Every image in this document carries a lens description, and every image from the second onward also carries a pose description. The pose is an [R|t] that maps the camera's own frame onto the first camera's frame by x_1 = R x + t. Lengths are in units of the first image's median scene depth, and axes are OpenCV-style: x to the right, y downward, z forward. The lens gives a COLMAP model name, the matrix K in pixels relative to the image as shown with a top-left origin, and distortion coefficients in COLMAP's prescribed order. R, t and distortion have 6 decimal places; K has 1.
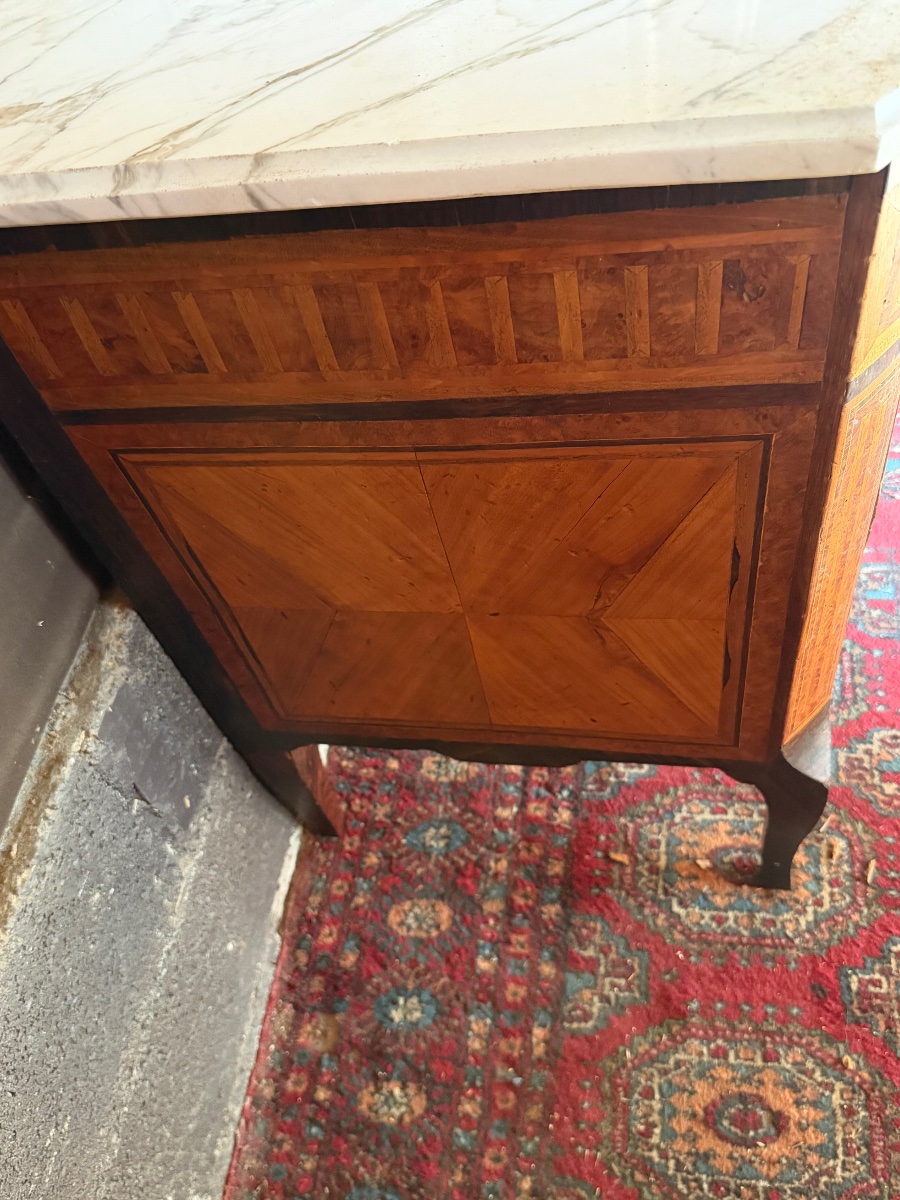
lens RADIAL K [[1033.7, 0, 476.7], [0, 1033.7, 469.3], [0, 0, 1]] dist [-0.014228, -0.032727]
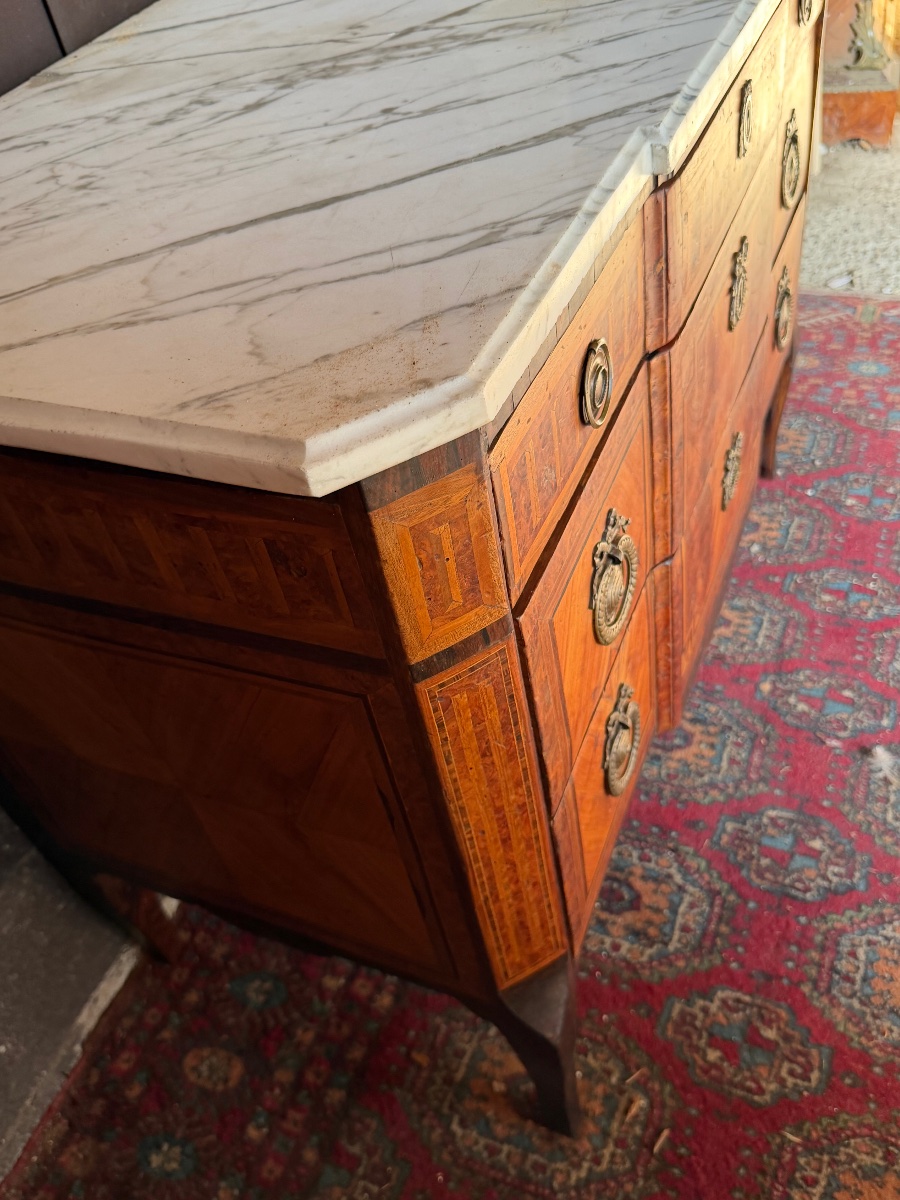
lens RADIAL K [[1033.7, 0, 537.1], [0, 1033.7, 463.1], [0, 0, 1]] dist [-0.014228, -0.032727]
pose [[0.975198, 0.172785, -0.138324, 0.294545], [-0.187680, 0.976816, -0.102990, -0.099214], [0.117322, 0.126396, 0.985018, -0.017155]]
